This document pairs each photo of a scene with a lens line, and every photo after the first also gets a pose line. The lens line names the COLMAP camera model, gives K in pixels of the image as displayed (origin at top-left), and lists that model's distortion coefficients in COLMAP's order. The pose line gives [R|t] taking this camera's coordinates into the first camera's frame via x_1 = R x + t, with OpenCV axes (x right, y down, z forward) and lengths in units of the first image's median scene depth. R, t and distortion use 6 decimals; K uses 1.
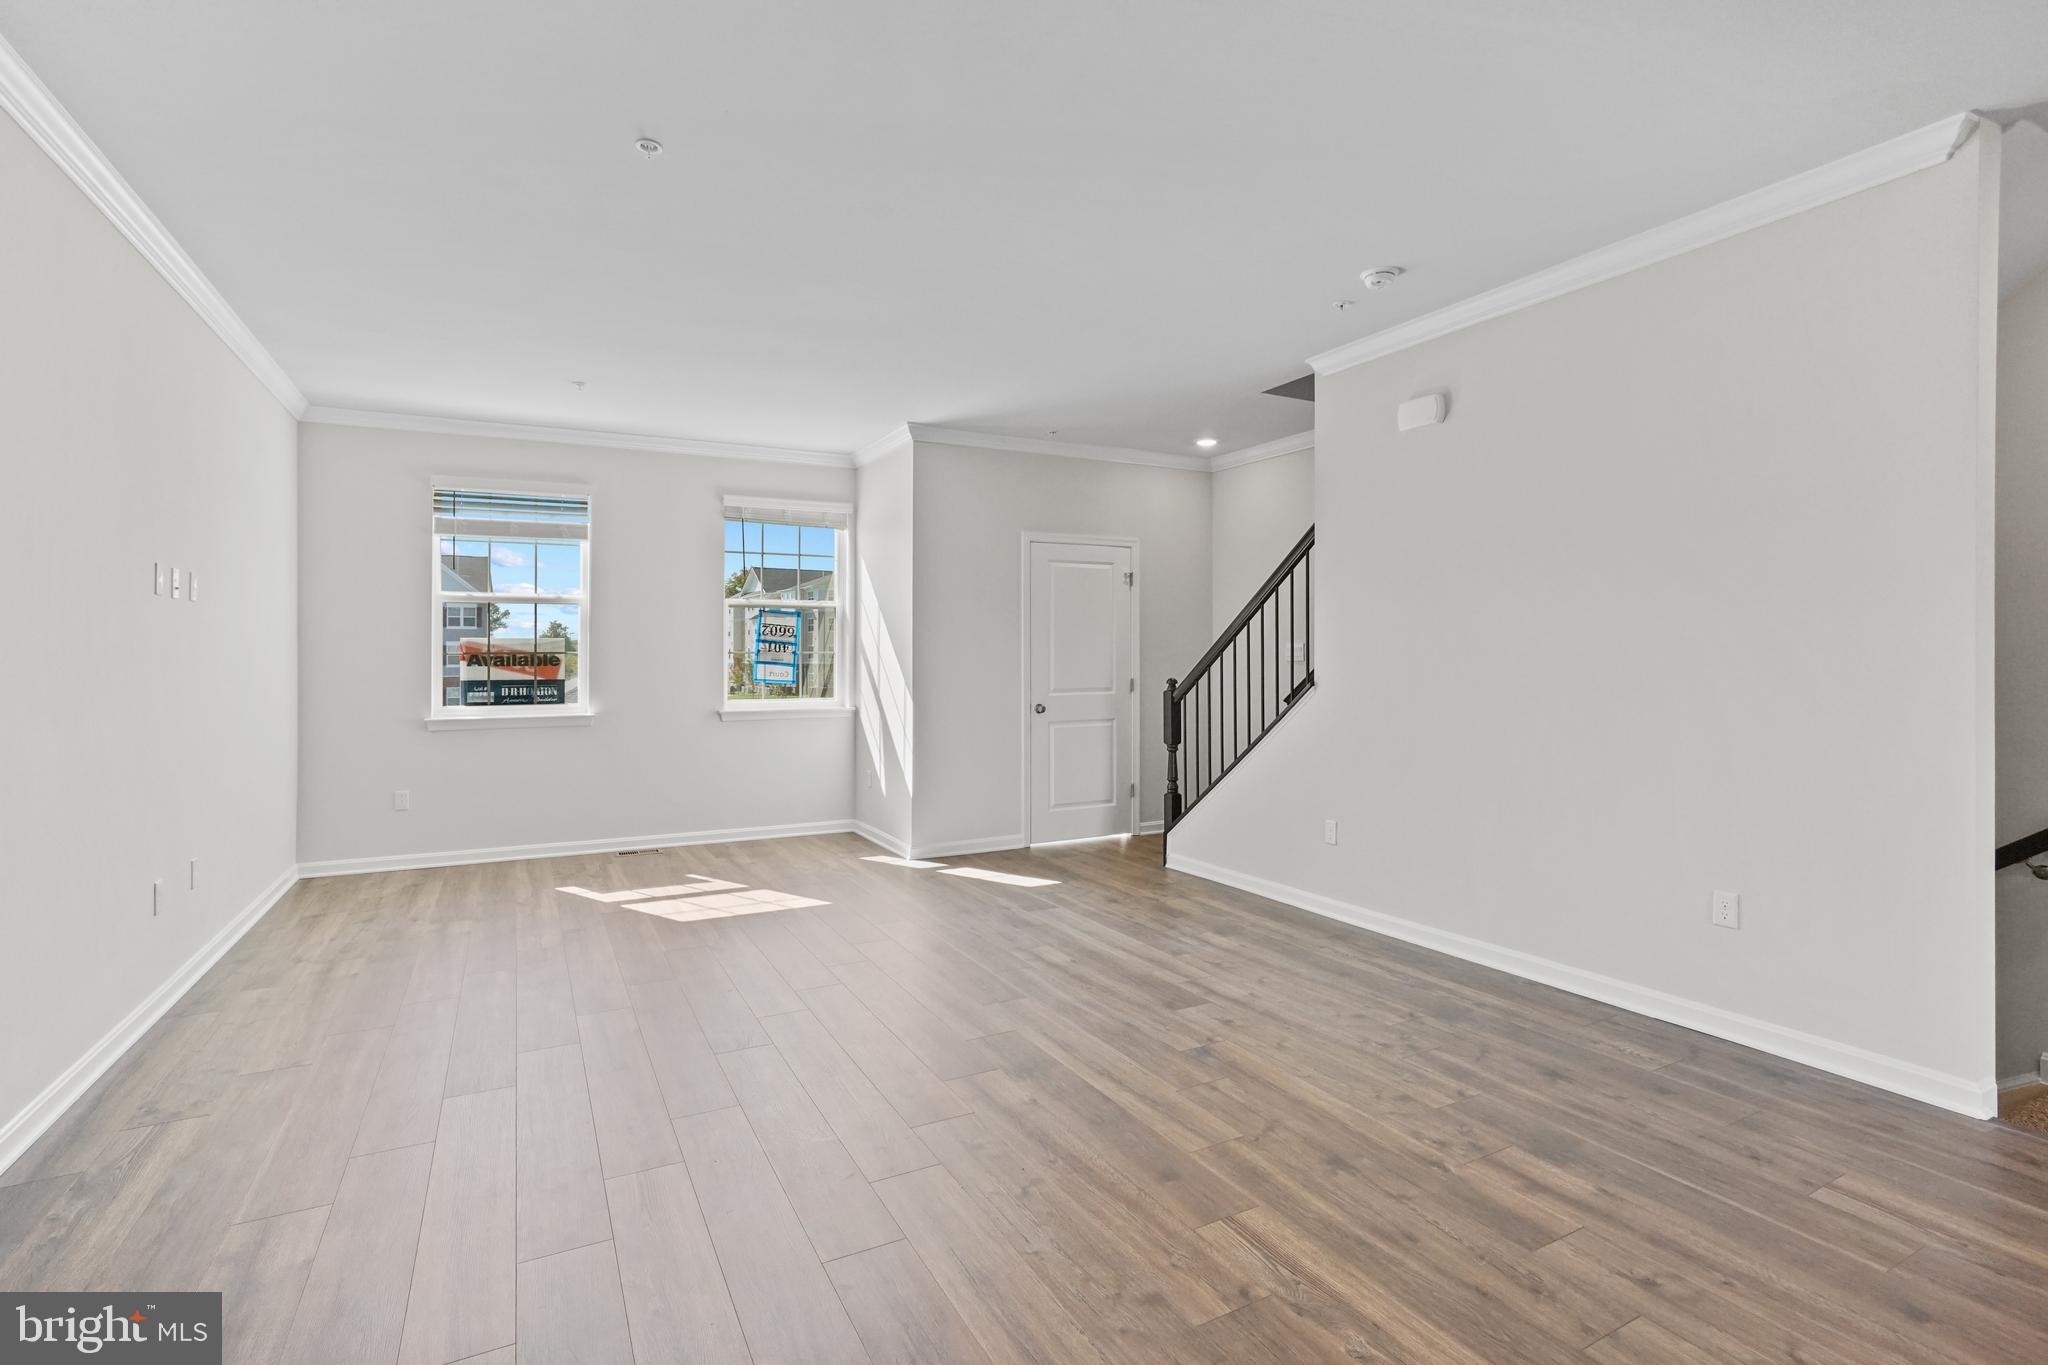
lens RADIAL K [[940.4, 0, 1015.7], [0, 940.4, 663.3], [0, 0, 1]] dist [-0.029880, 0.008467]
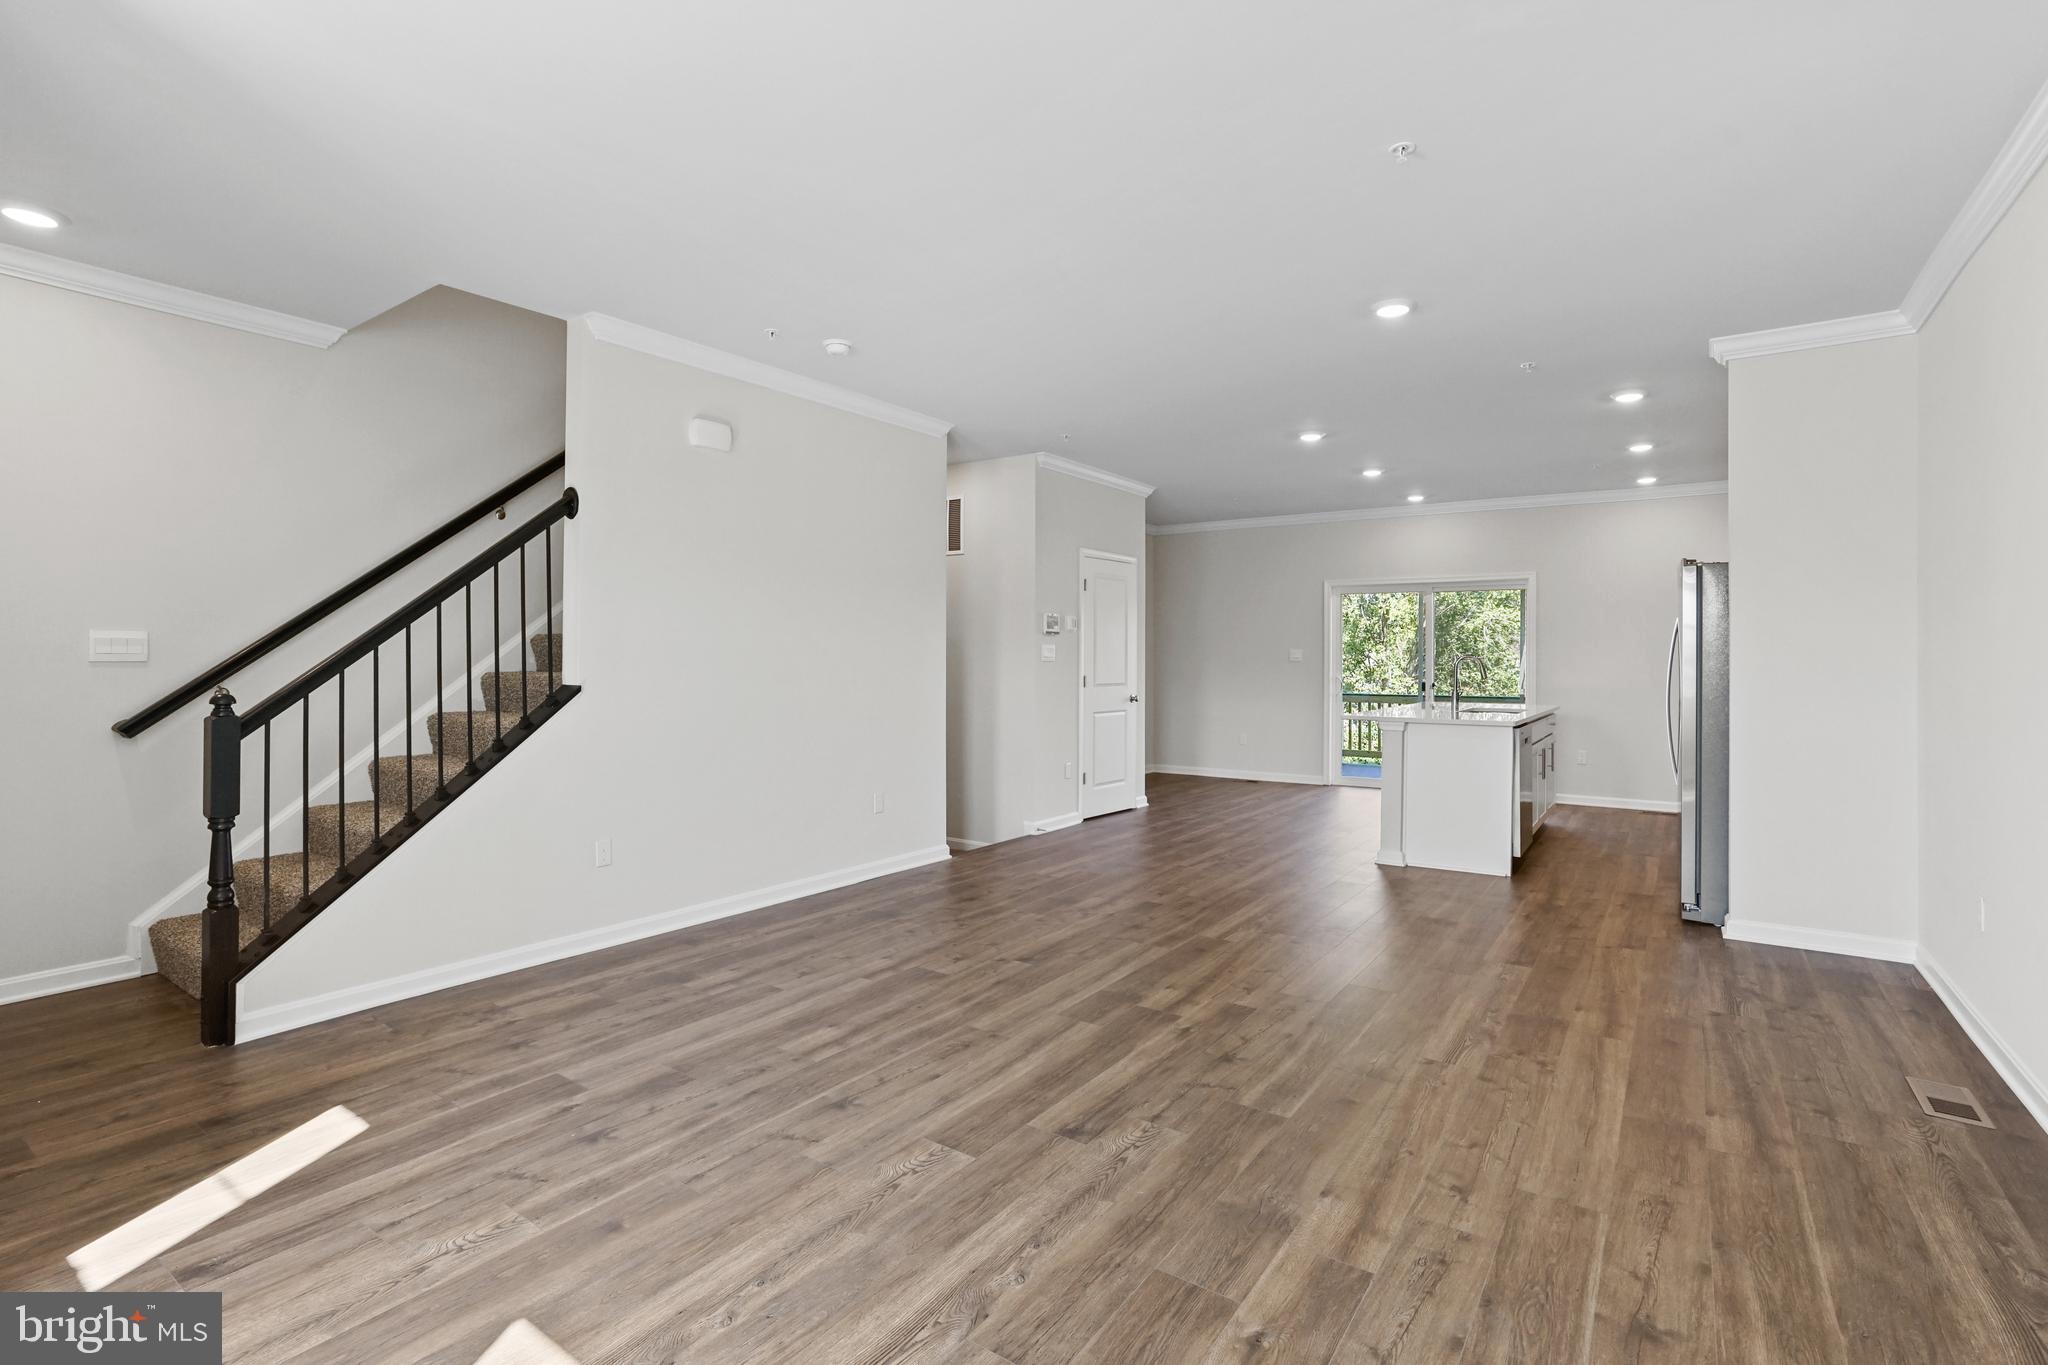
lens RADIAL K [[940.4, 0, 1009.4], [0, 940.4, 672.4], [0, 0, 1]] dist [-0.029880, 0.008467]
pose [[-0.429406, -0.009082, 0.903066, -0.503123], [0.003958, 0.999921, 0.011939, -0.001373], [-0.903103, 0.008701, -0.429336, 0.818070]]
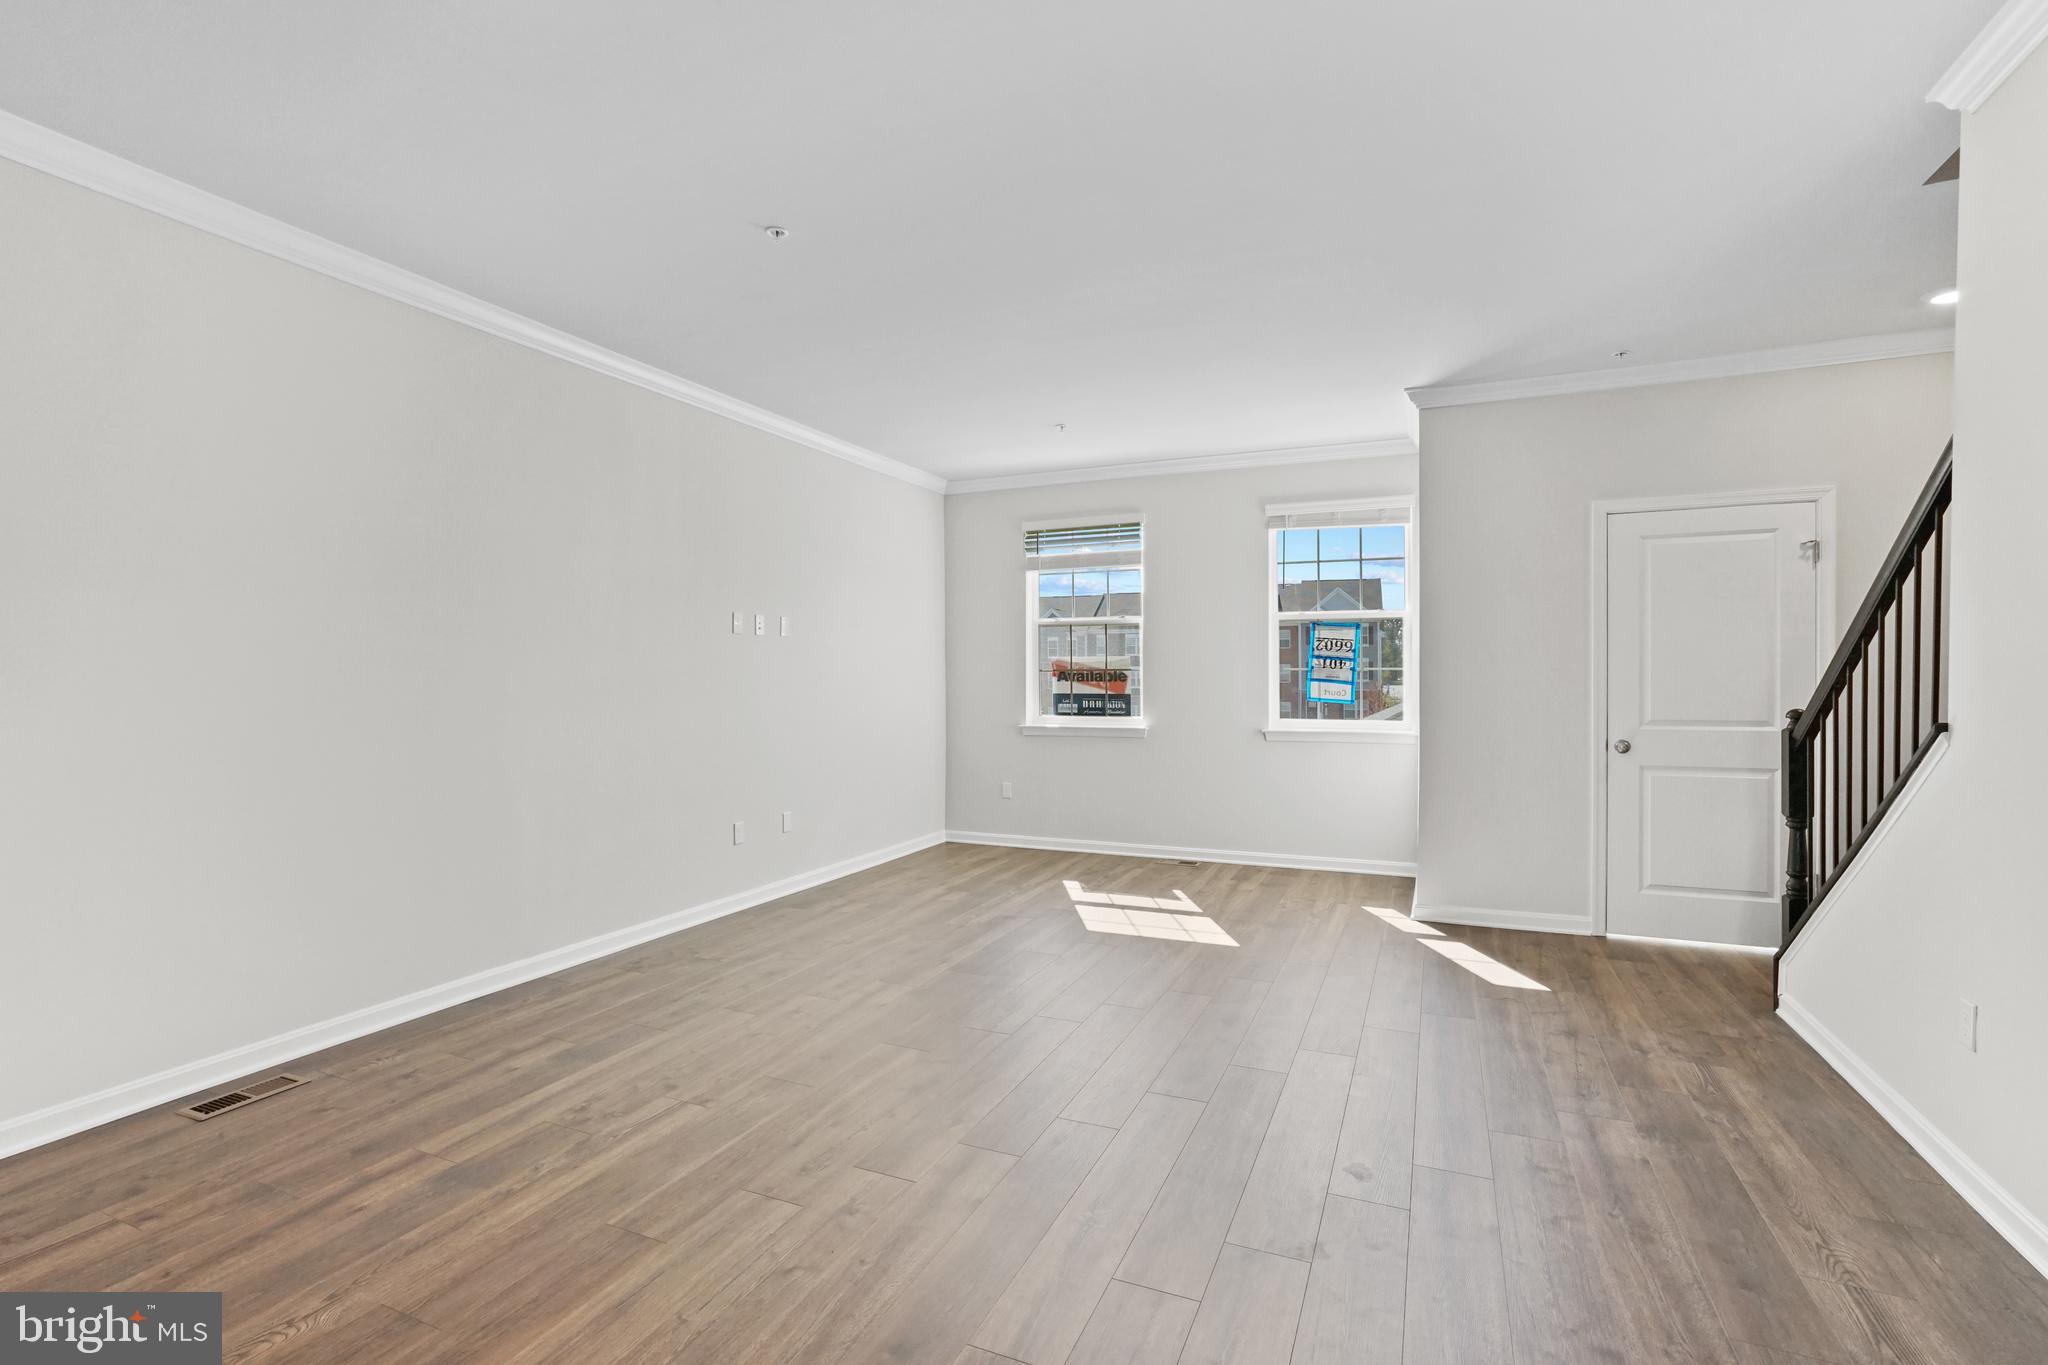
lens RADIAL K [[940.4, 0, 1043.9], [0, 940.4, 685.2], [0, 0, 1]] dist [-0.029880, 0.008467]
pose [[0.627202, 0.010692, -0.778783, 0.324529], [-0.005307, 0.999941, 0.009454, -0.003135], [0.778838, -0.001797, 0.627222, 0.239451]]
